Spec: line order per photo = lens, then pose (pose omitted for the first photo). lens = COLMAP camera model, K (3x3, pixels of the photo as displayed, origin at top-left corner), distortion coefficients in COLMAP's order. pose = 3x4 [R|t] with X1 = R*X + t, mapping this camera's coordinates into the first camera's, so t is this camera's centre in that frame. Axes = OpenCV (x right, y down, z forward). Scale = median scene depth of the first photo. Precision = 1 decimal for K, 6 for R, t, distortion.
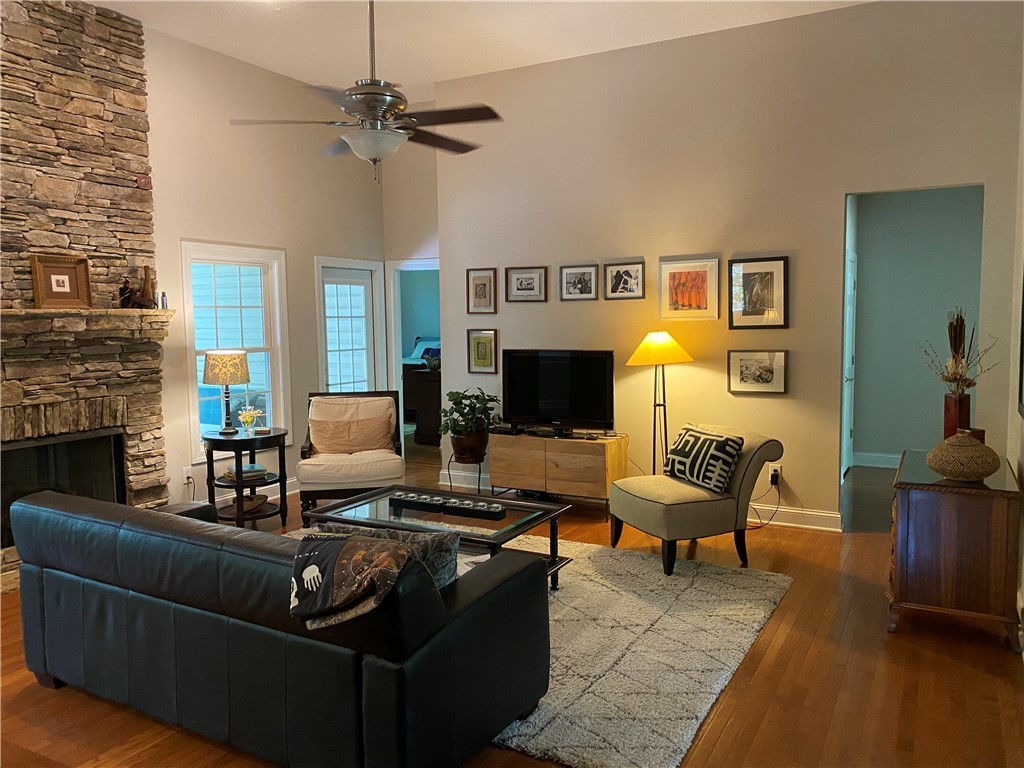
lens RADIAL K [[777.4, 0, 512.0], [0, 777.4, 384.0], [0, 0, 1]] dist [0.009283, -0.010389]
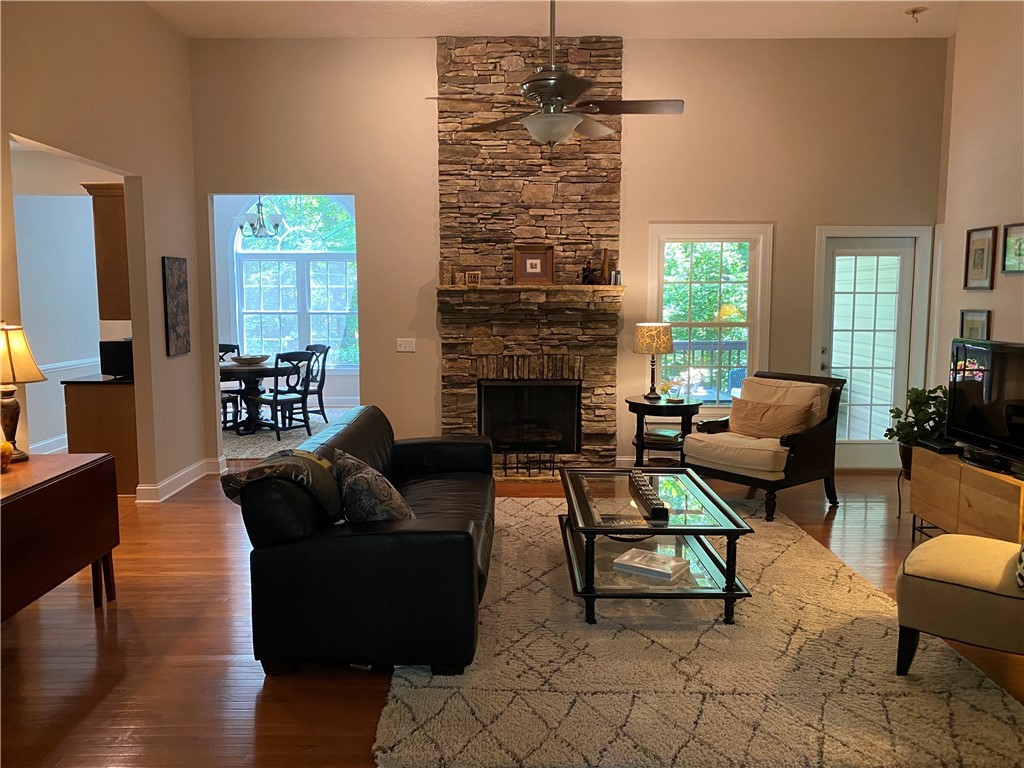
lens RADIAL K [[766.8, 0, 512.0], [0, 766.8, 384.0], [0, 0, 1]] dist [0.160660, -0.452247]
pose [[0.487604, 0.111078, -0.865970, 0.531829], [-0.083460, 0.993261, 0.080412, -0.030616], [0.869067, 0.033065, 0.493589, 0.317761]]
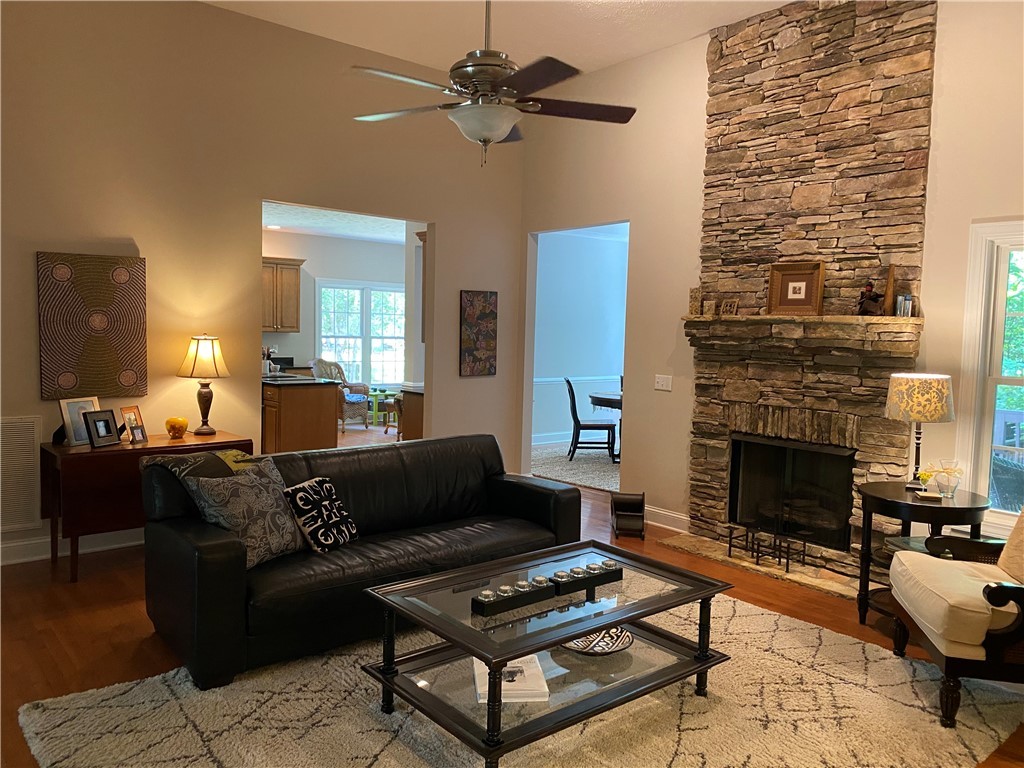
lens RADIAL K [[777.4, 0, 512.0], [0, 777.4, 384.0], [0, 0, 1]] dist [0.009283, -0.010389]
pose [[-0.357420, 0.070955, -0.931245, 0.474369], [-0.104618, 0.987793, 0.115416, -0.083817], [0.928066, 0.138677, -0.345633, 0.981438]]
